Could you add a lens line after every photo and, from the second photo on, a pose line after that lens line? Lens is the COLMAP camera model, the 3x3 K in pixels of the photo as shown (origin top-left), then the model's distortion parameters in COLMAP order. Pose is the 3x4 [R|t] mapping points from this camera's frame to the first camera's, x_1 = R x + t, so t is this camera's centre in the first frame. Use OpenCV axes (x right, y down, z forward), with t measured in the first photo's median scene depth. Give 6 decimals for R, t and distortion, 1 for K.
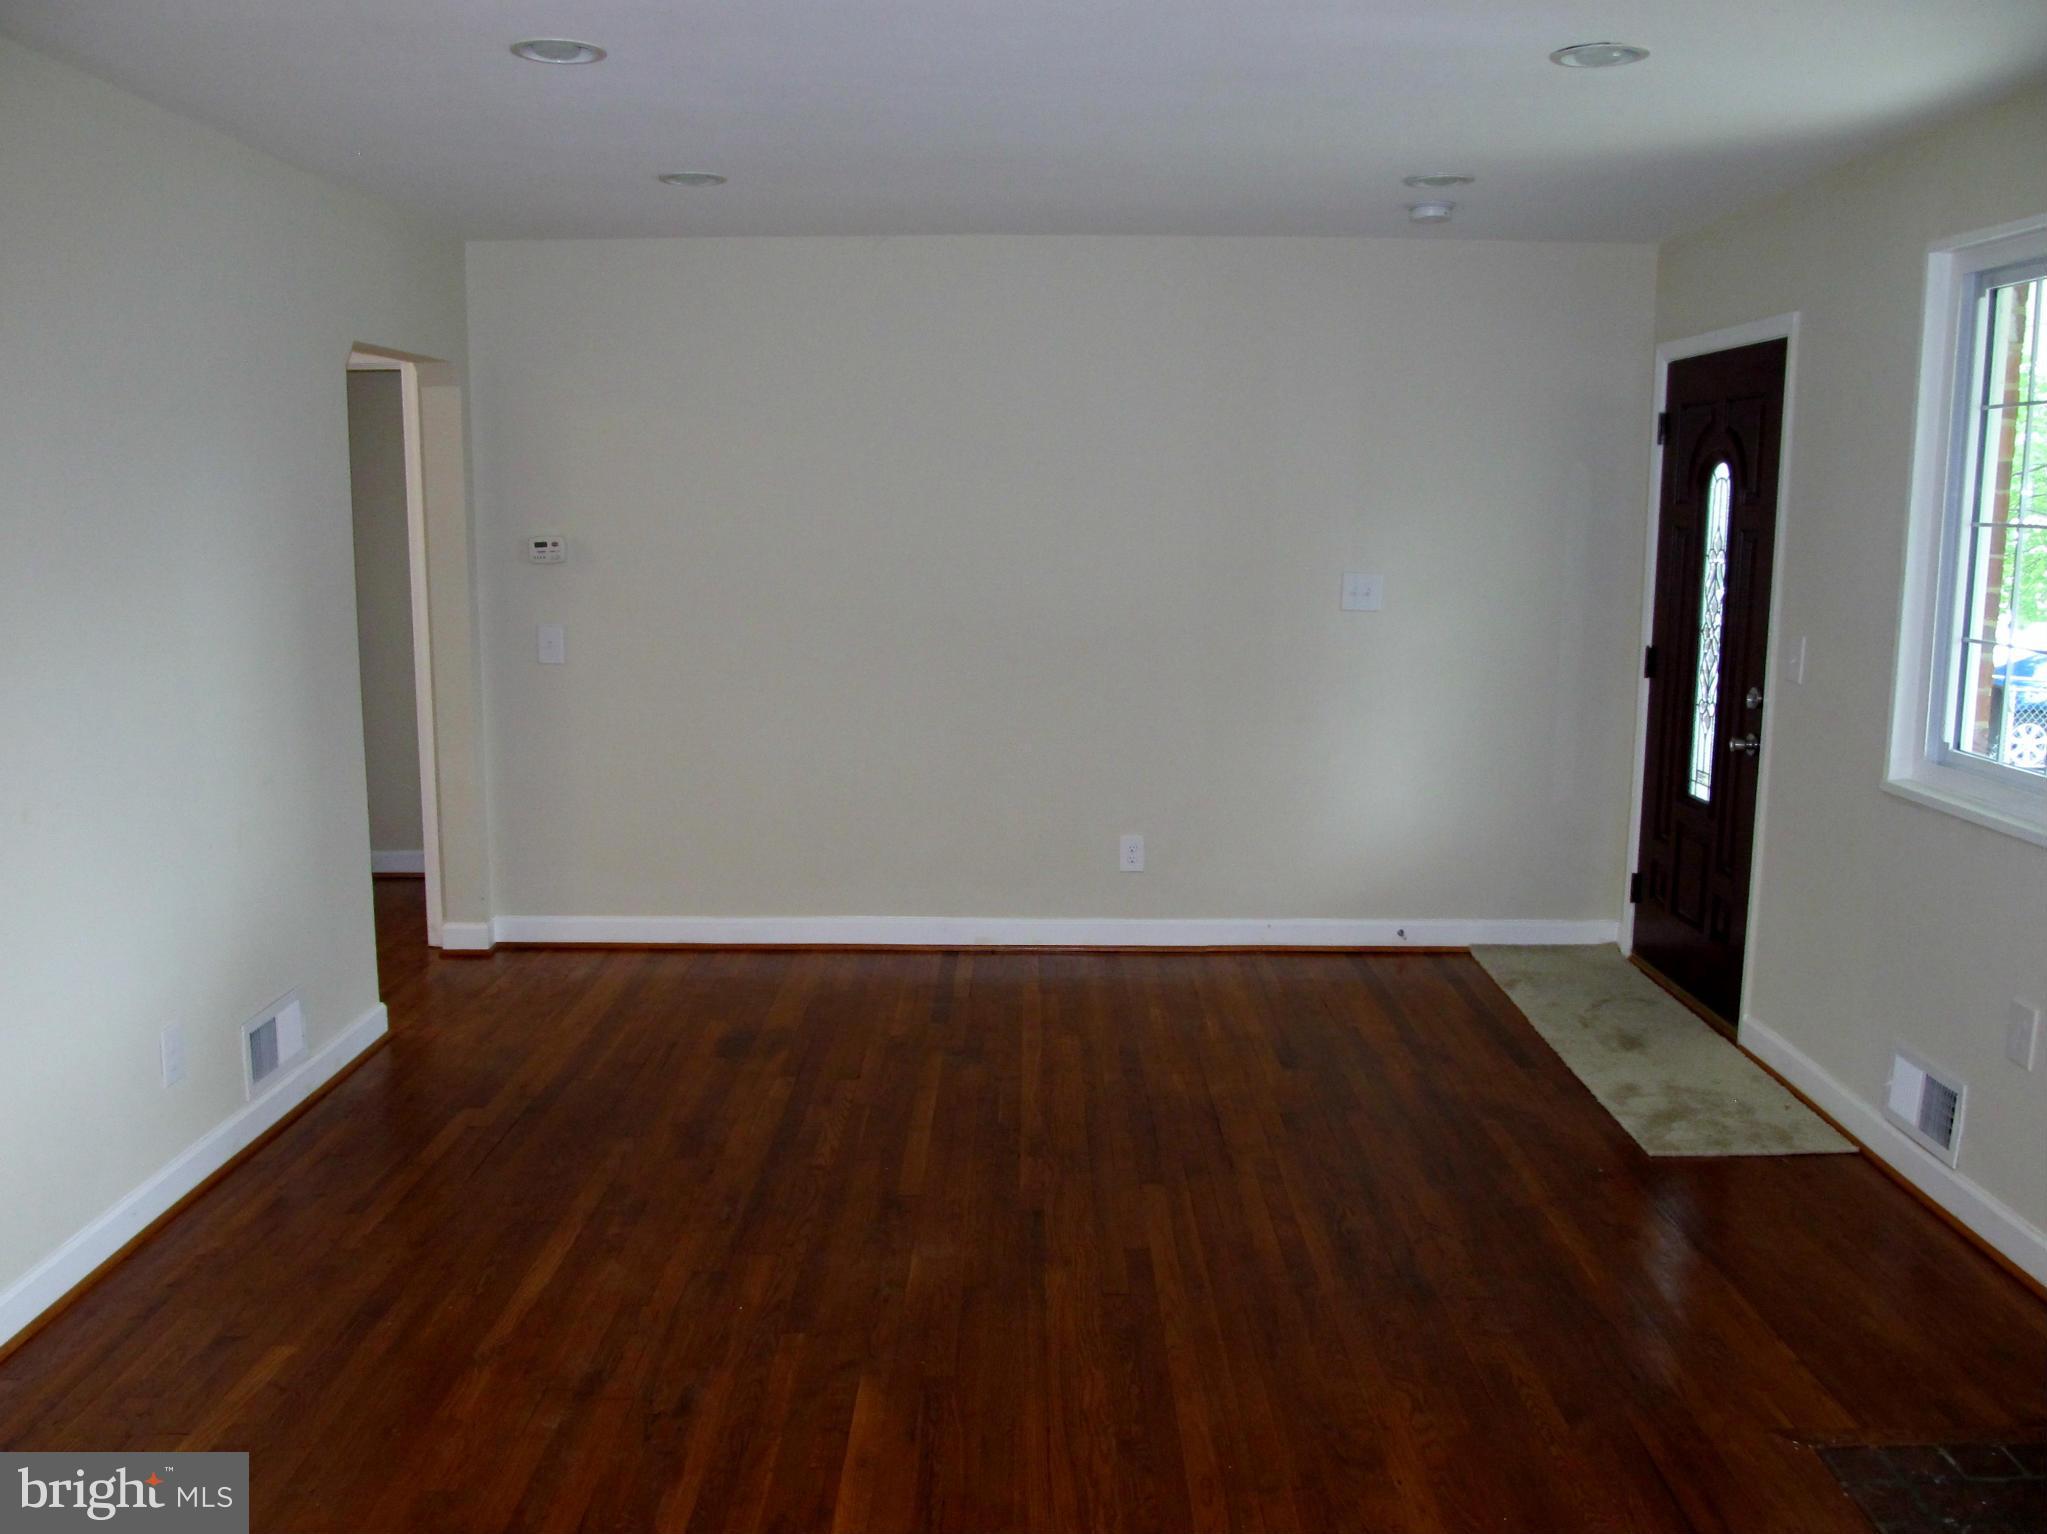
lens RADIAL K [[1709.4, 0, 1016.3], [0, 1709.4, 757.2], [0, 0, 1]] dist [-0.053742, 0.035553]
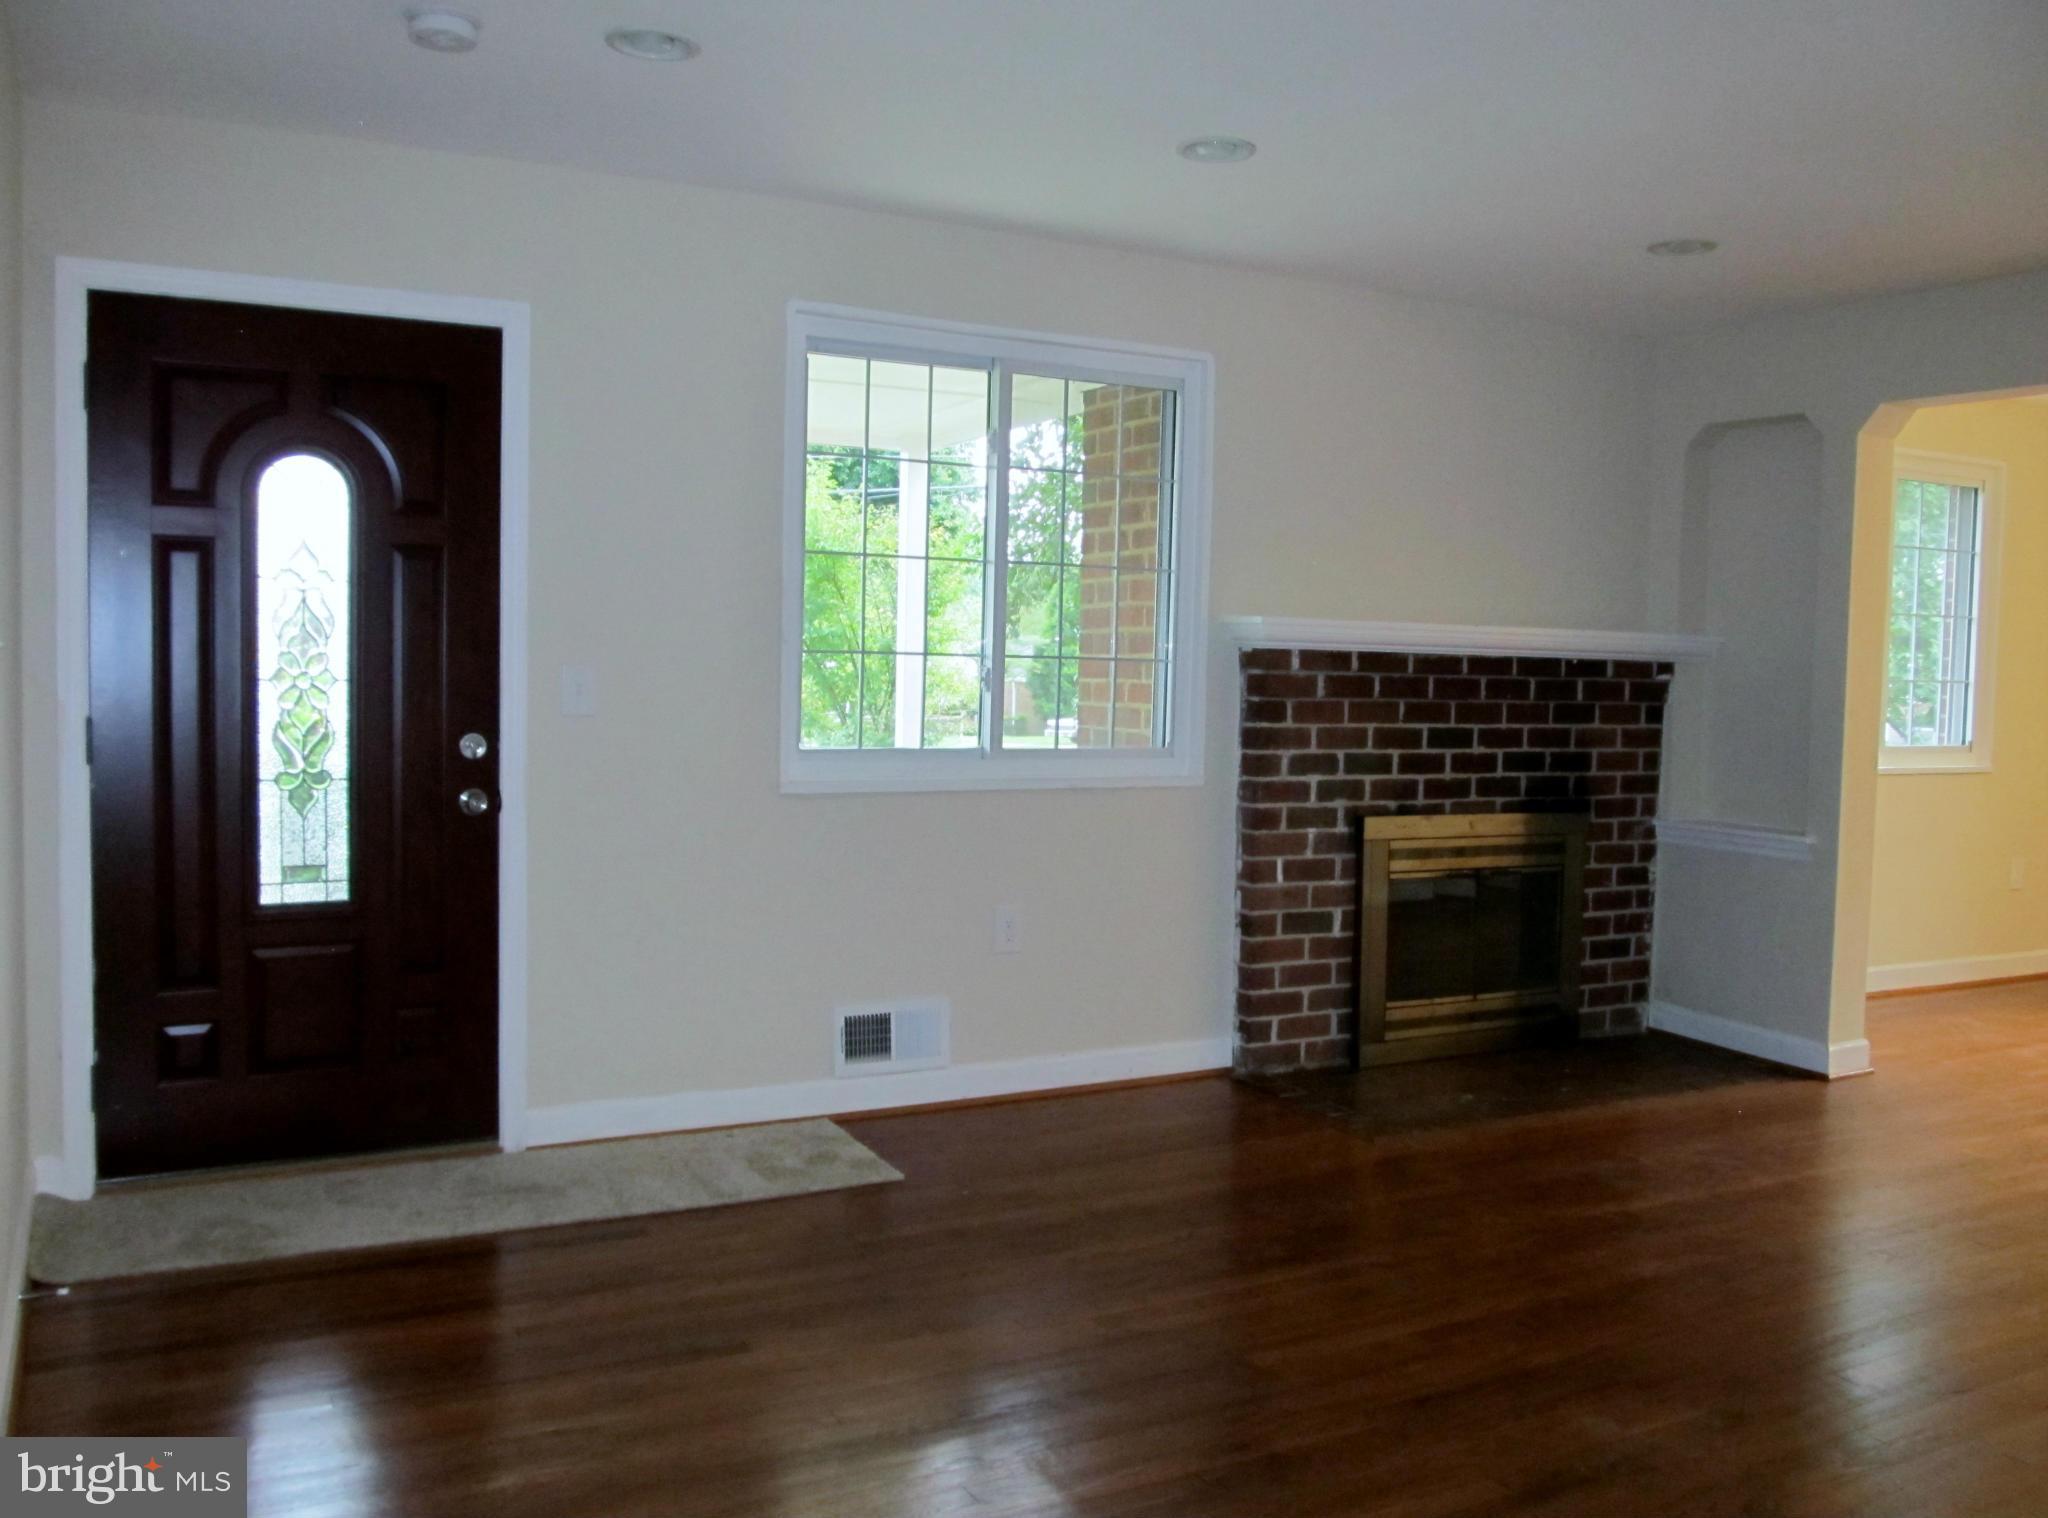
lens RADIAL K [[1710.3, 0, 1043.4], [0, 1710.3, 732.4], [0, 0, 1]] dist [-0.053742, 0.035553]
pose [[-0.492070, -0.054245, 0.868864, -0.466270], [0.106544, 0.986801, 0.121948, -0.121391], [-0.864011, 0.152579, -0.479796, 1.236675]]
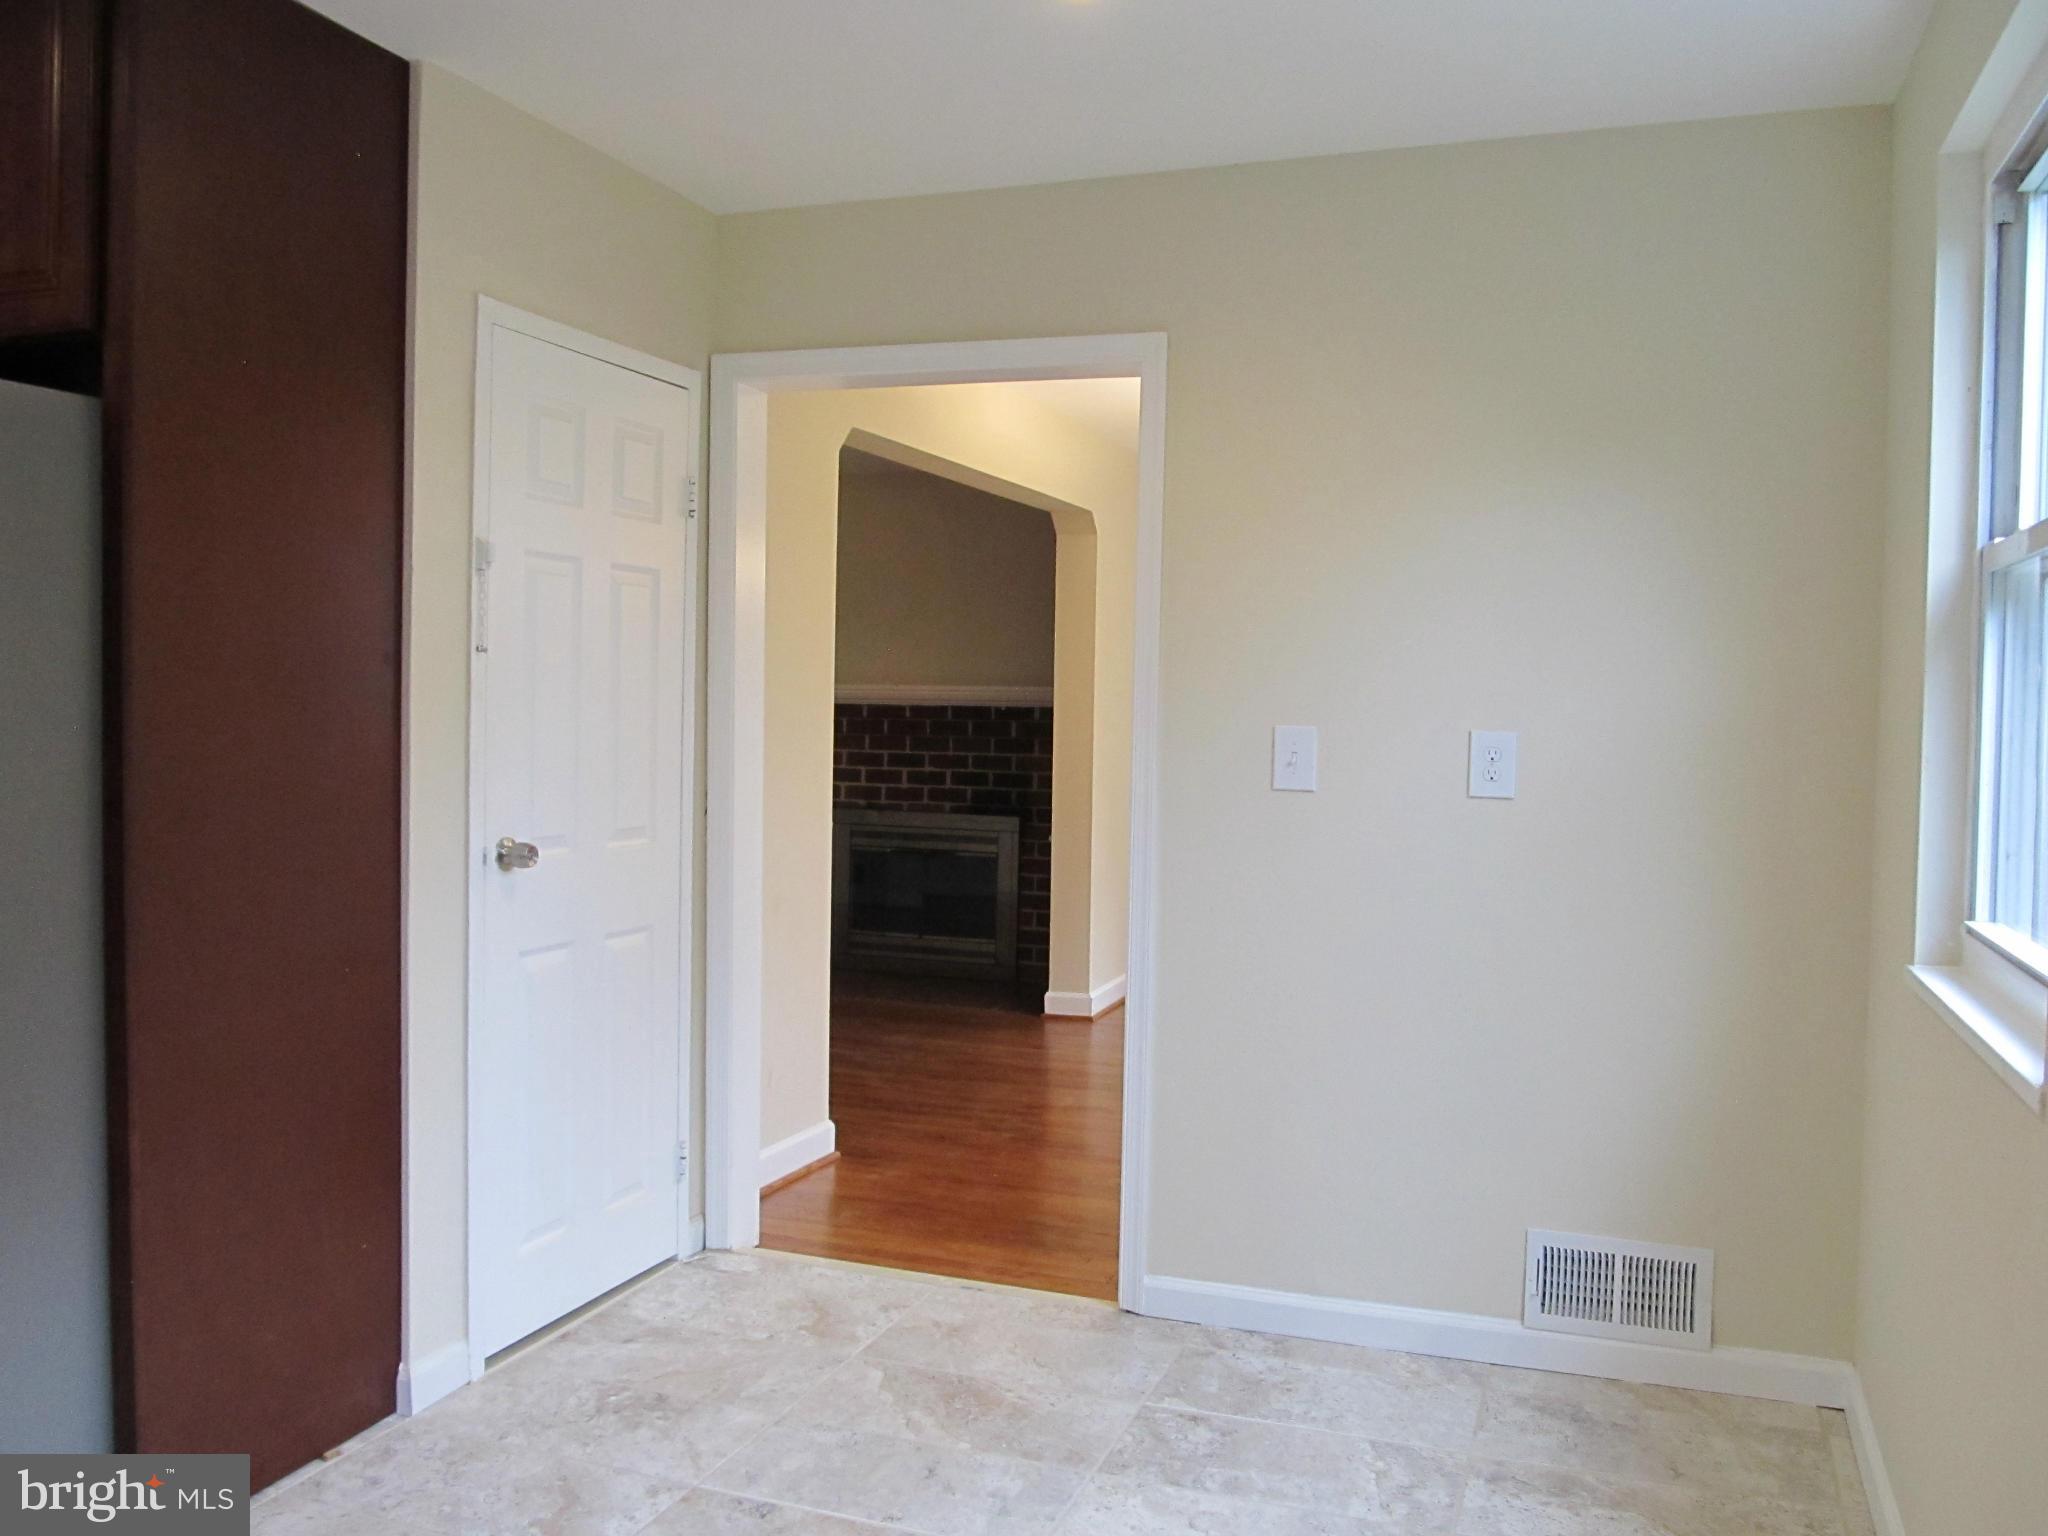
lens RADIAL K [[1710.3, 0, 1021.1], [0, 1710.3, 761.9], [0, 0, 1]] dist [-0.053742, 0.035553]
pose [[0.343518, -0.032324, 0.938590, -1.215913], [0.130687, 0.991329, -0.013690, 0.101777], [-0.930009, 0.127364, 0.344764, -0.321818]]
